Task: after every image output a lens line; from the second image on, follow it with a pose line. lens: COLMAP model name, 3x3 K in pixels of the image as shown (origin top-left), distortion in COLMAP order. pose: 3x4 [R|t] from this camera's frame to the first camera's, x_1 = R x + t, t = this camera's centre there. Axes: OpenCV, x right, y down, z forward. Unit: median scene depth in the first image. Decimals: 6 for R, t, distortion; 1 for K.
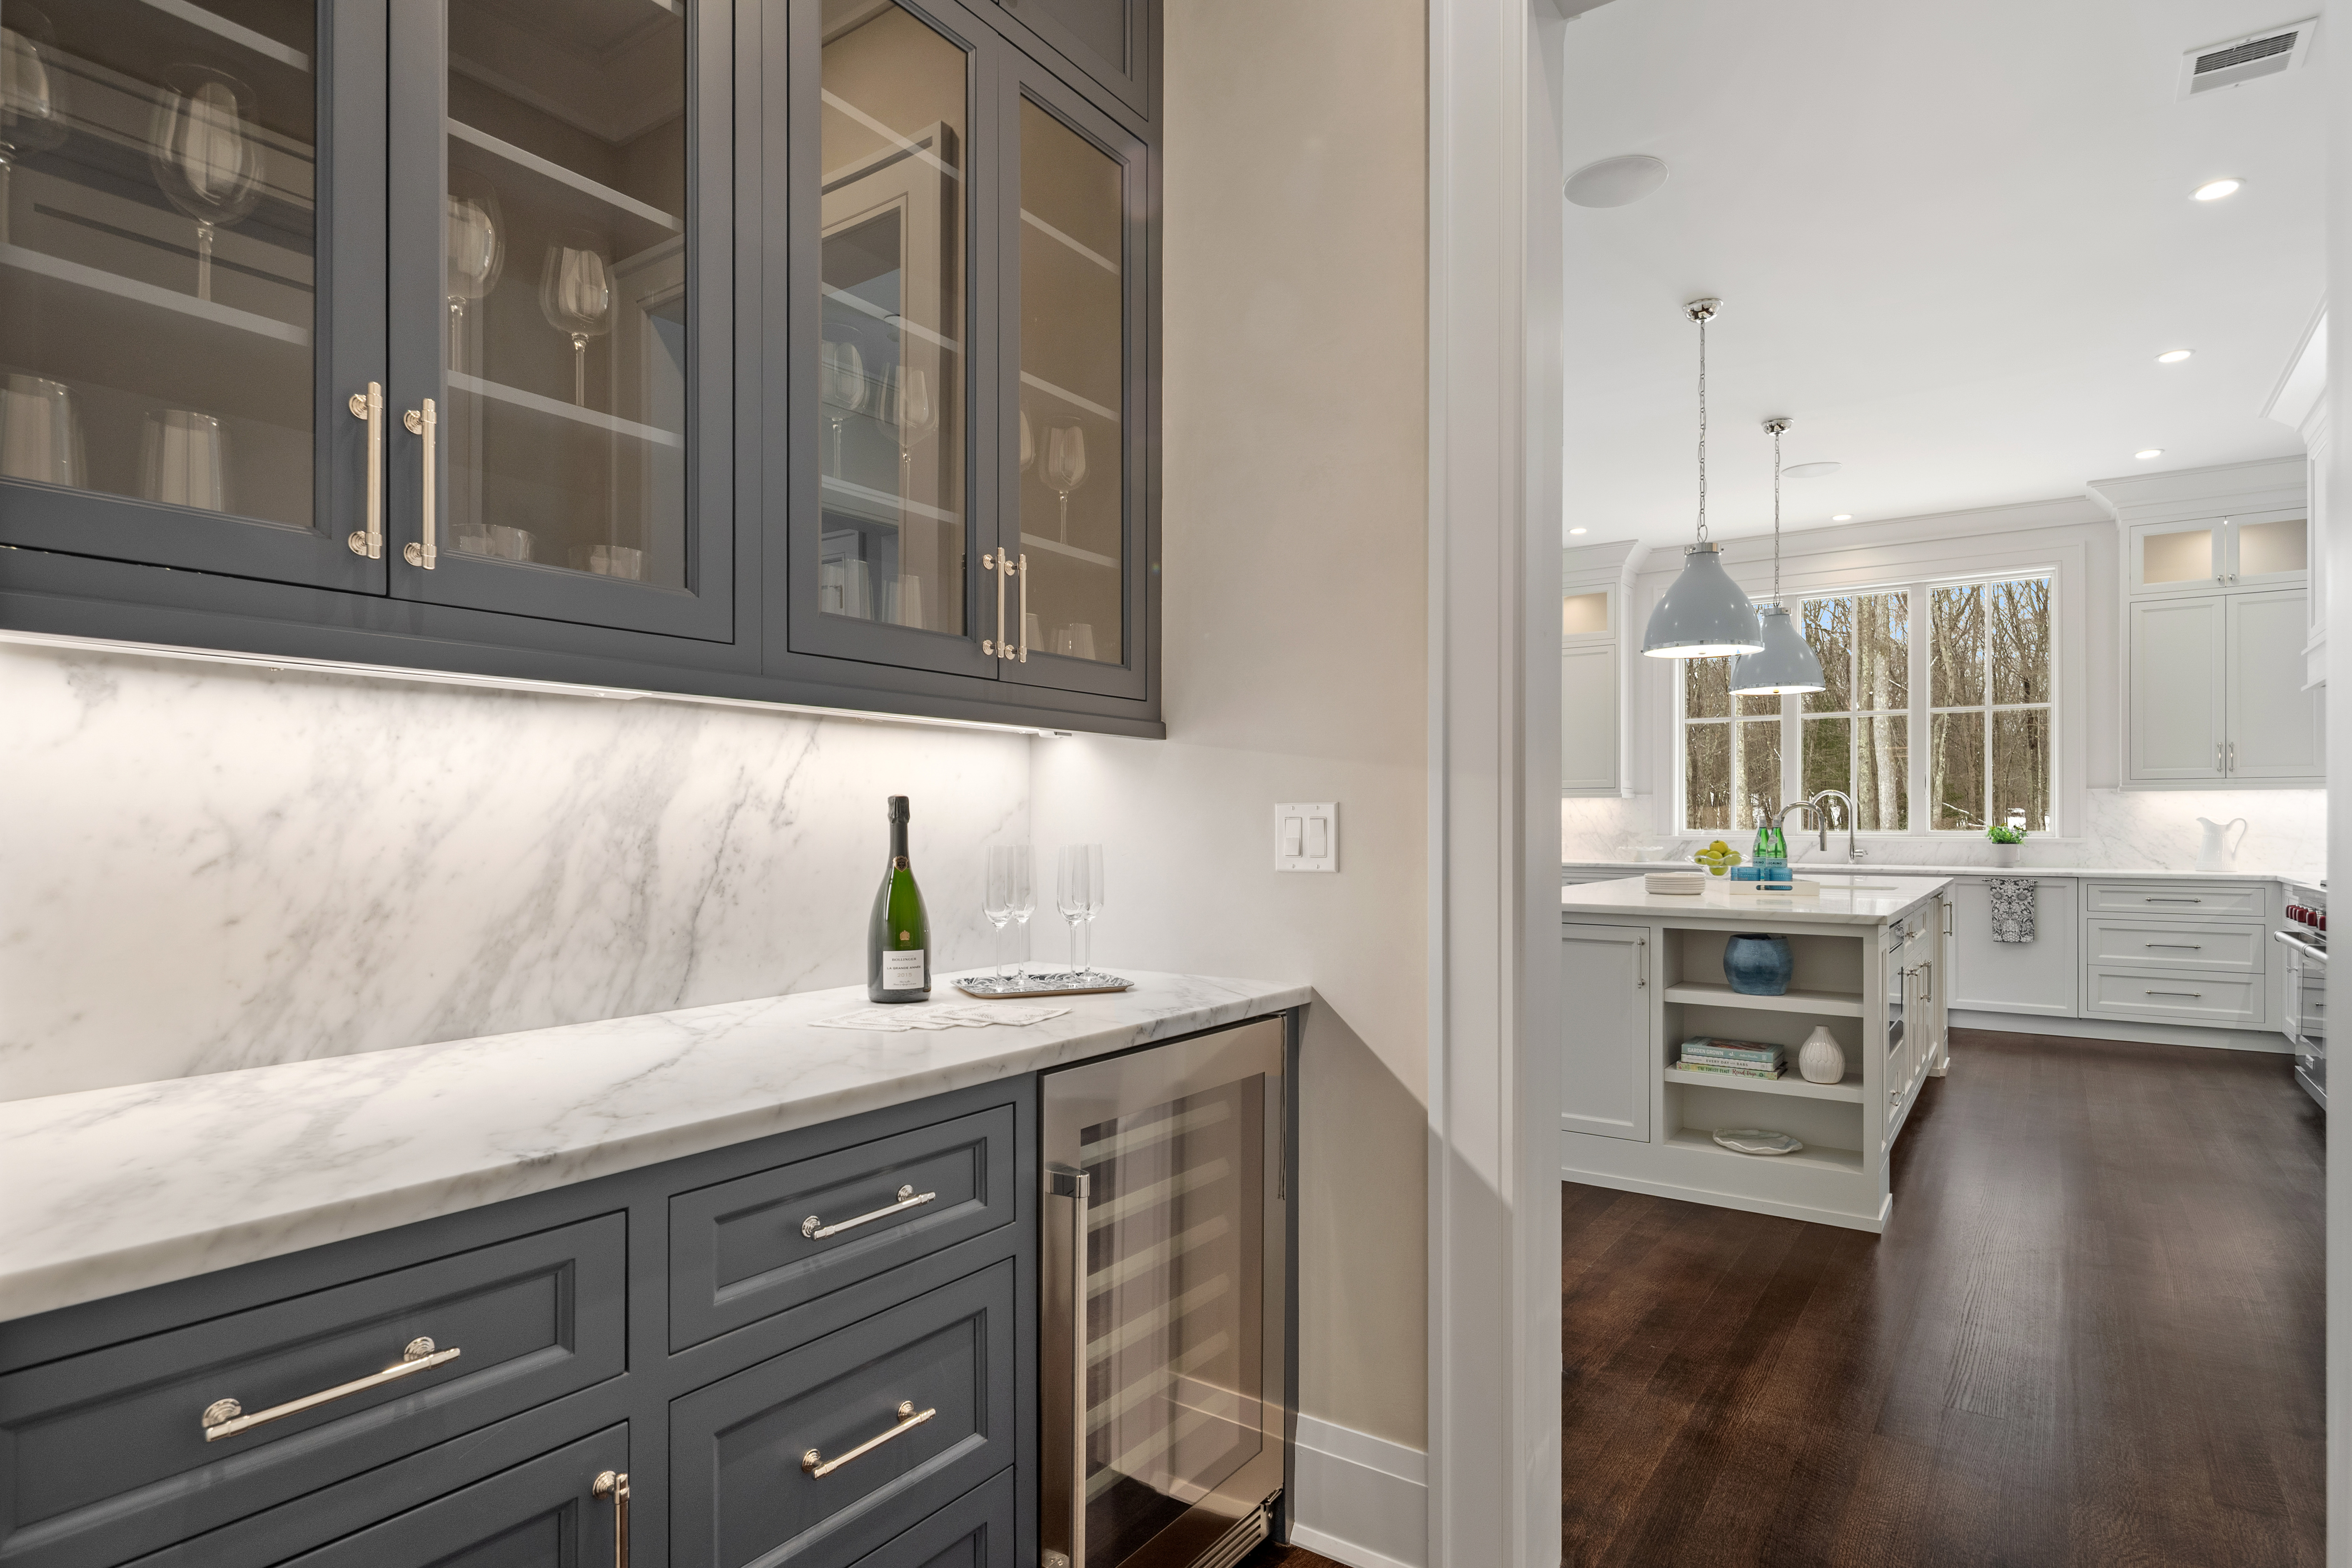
lens RADIAL K [[1195.9, 0, 1138.7], [0, 1195.9, 828.3], [0, 0, 1]] dist [0.011412, -0.005586]
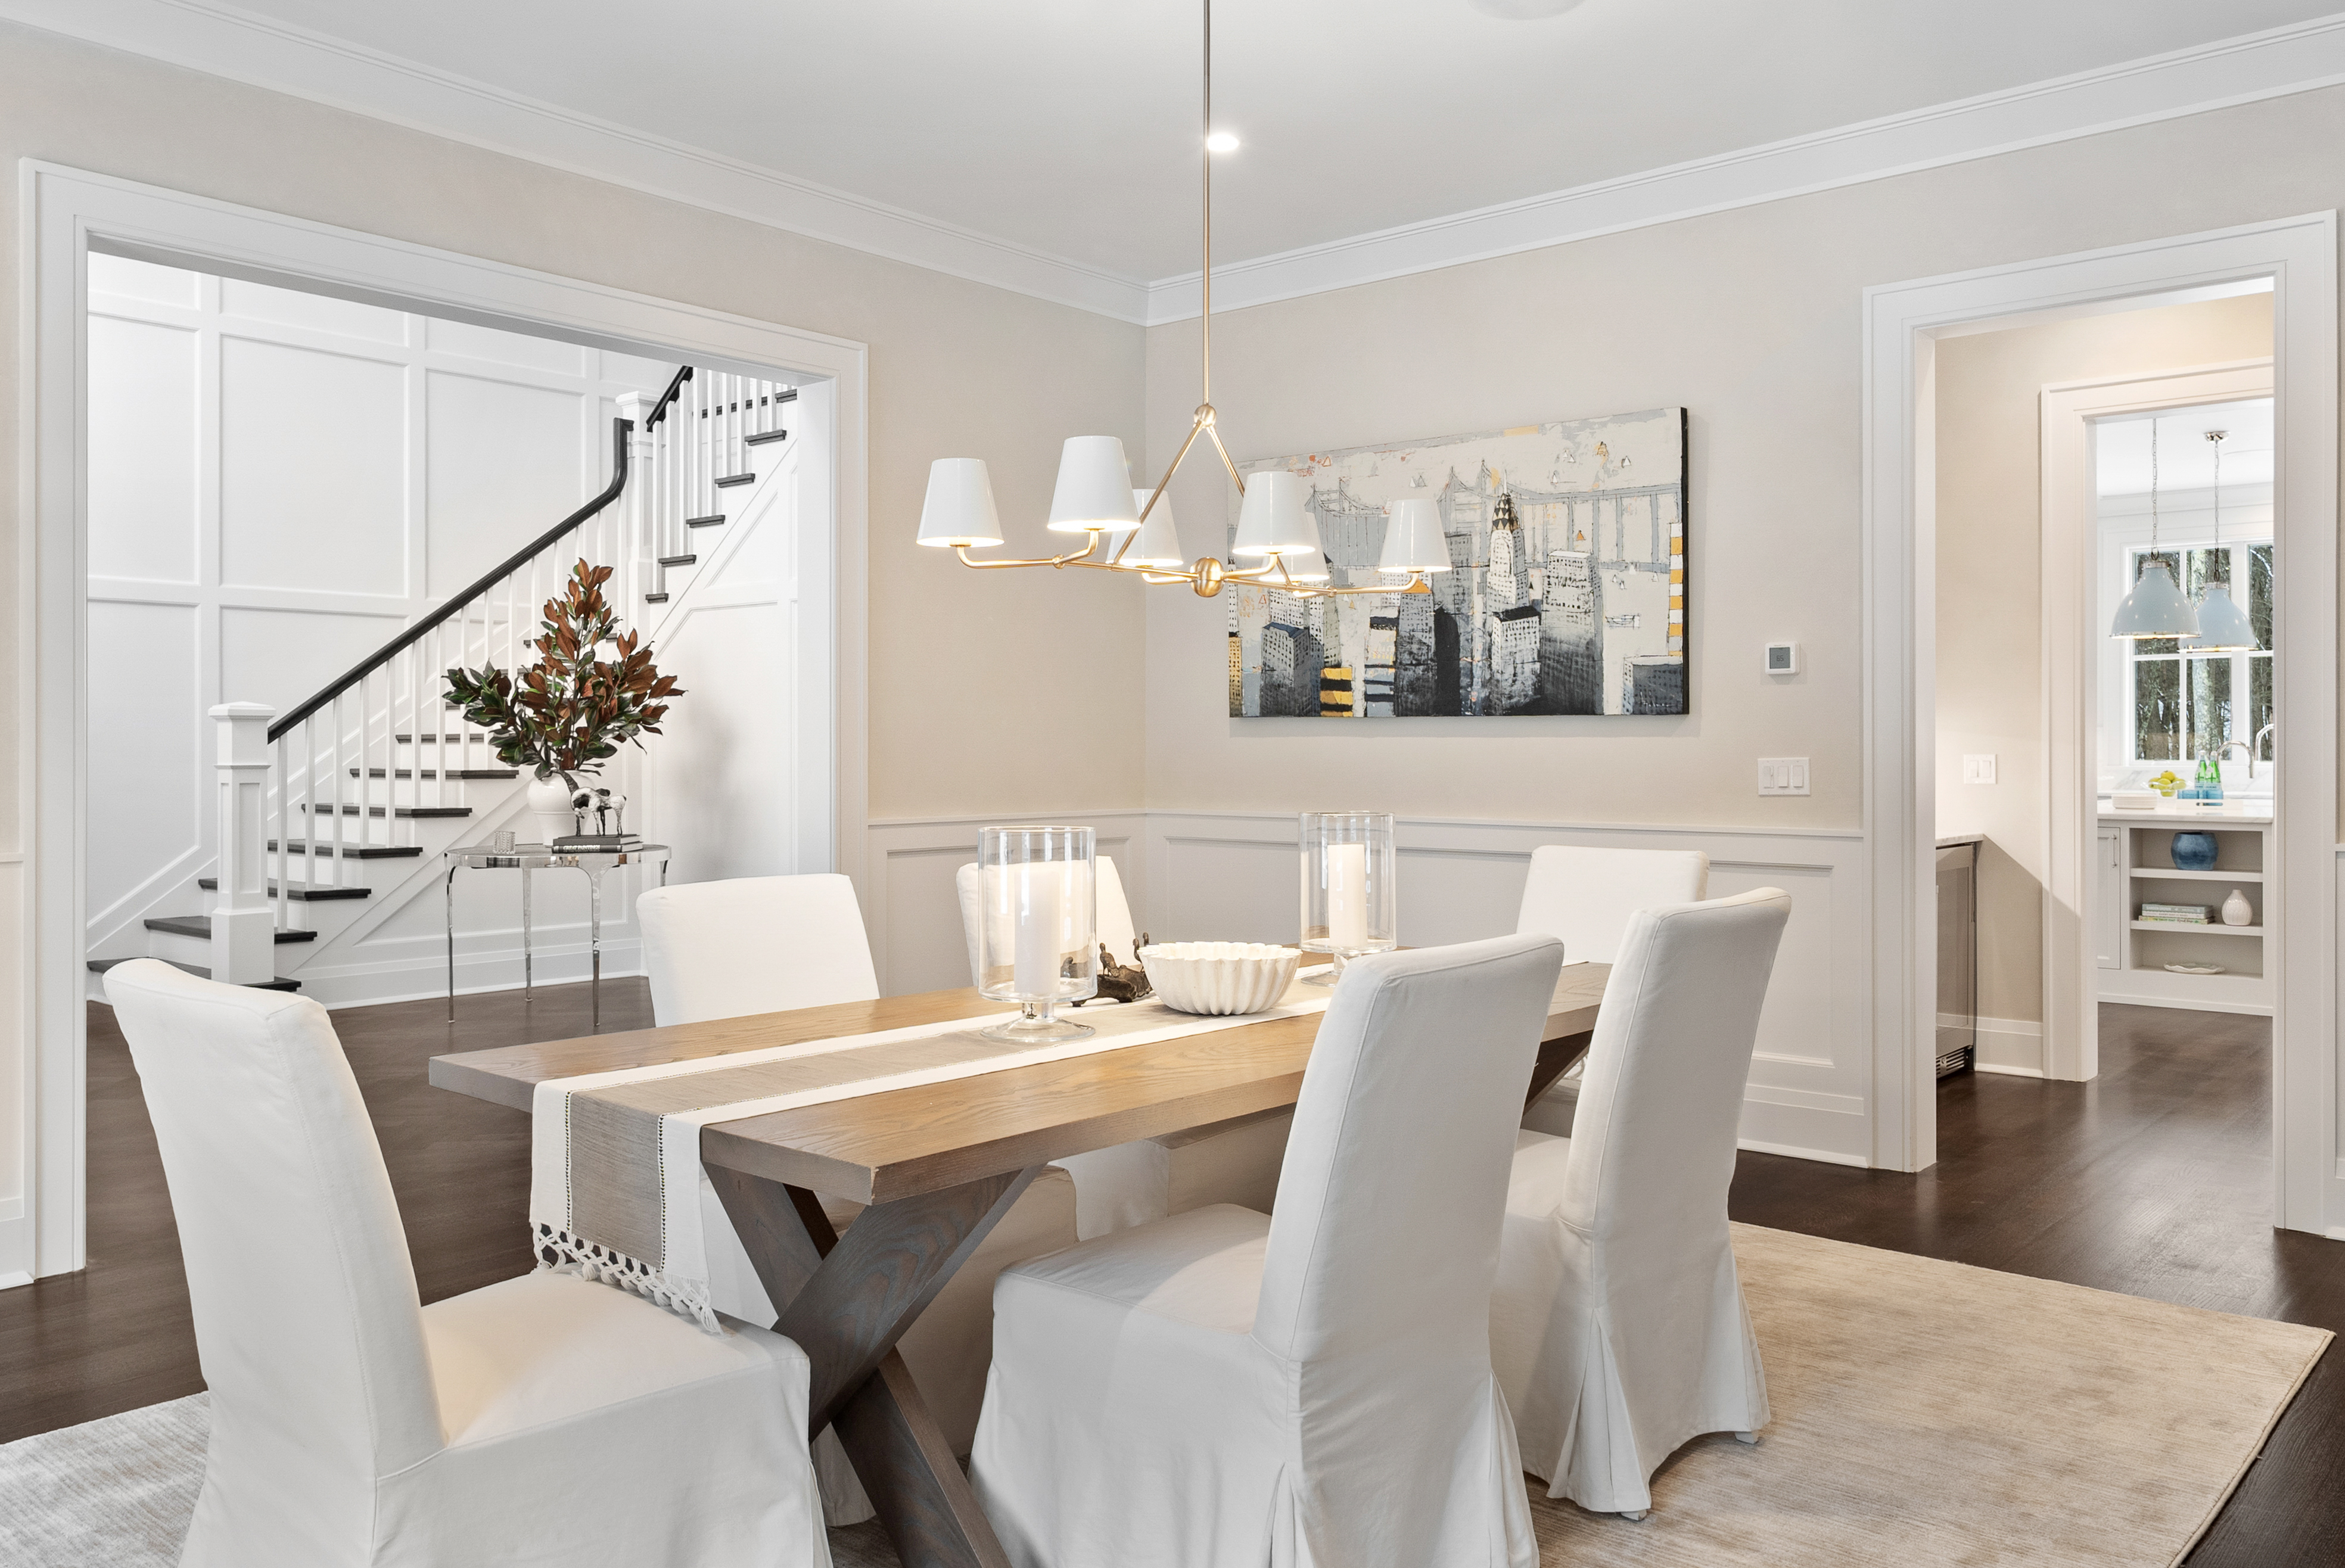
lens RADIAL K [[1748.2, 0, 1134.0], [0, 1748.2, 751.5], [0, 0, 1]] dist [0.015420, -0.015035]
pose [[0.996512, -0.001253, -0.083436, -0.648536], [0.001172, 0.999999, -0.001018, -0.013467], [0.083437, 0.000917, 0.996513, -1.350675]]
